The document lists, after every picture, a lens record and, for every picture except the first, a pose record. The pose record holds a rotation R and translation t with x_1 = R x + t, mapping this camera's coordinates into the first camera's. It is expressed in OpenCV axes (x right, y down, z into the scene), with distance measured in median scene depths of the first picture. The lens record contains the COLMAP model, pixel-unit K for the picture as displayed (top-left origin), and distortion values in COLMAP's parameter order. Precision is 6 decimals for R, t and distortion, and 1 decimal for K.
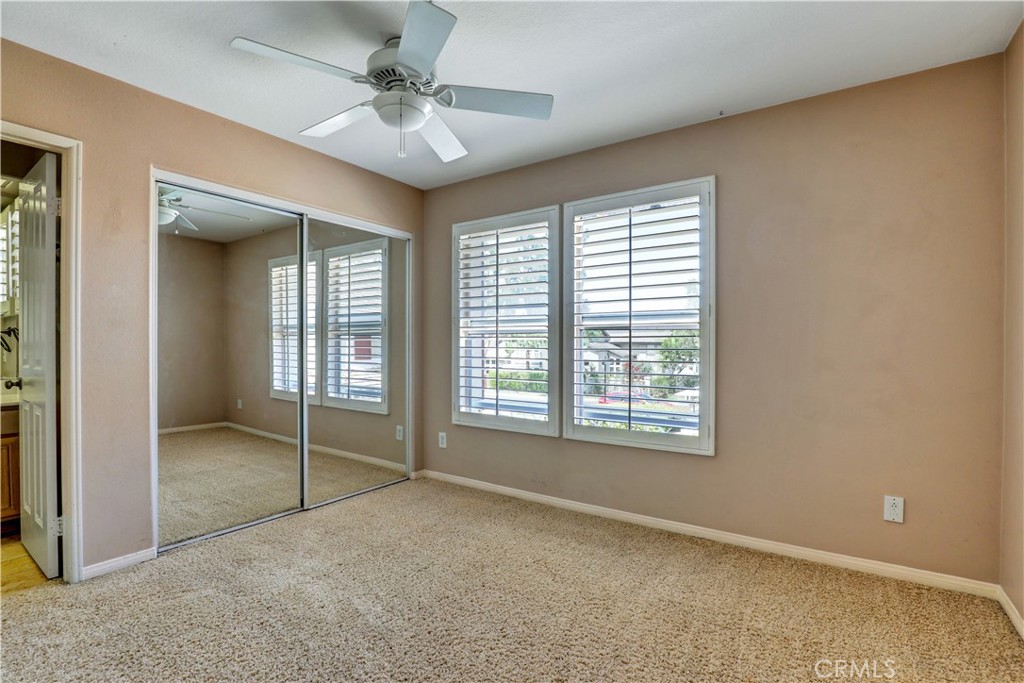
lens RADIAL K [[471.9, 0, 517.0], [0, 471.9, 341.0], [0, 0, 1]] dist [-0.027292, 0.004778]
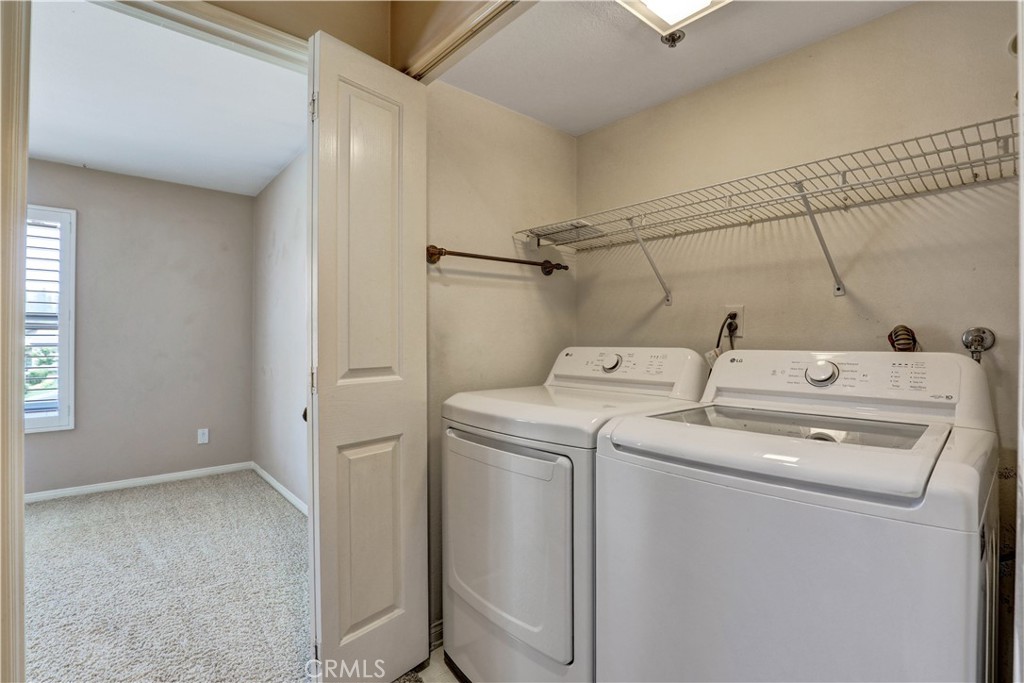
lens RADIAL K [[471.9, 0, 507.2], [0, 471.9, 340.4], [0, 0, 1]] dist [-0.027292, 0.004778]
pose [[0.251890, 0.005326, 0.967741, -0.465971], [-0.000138, 0.999985, -0.005467, 0.007986], [-0.967756, 0.001244, 0.251887, -0.428311]]
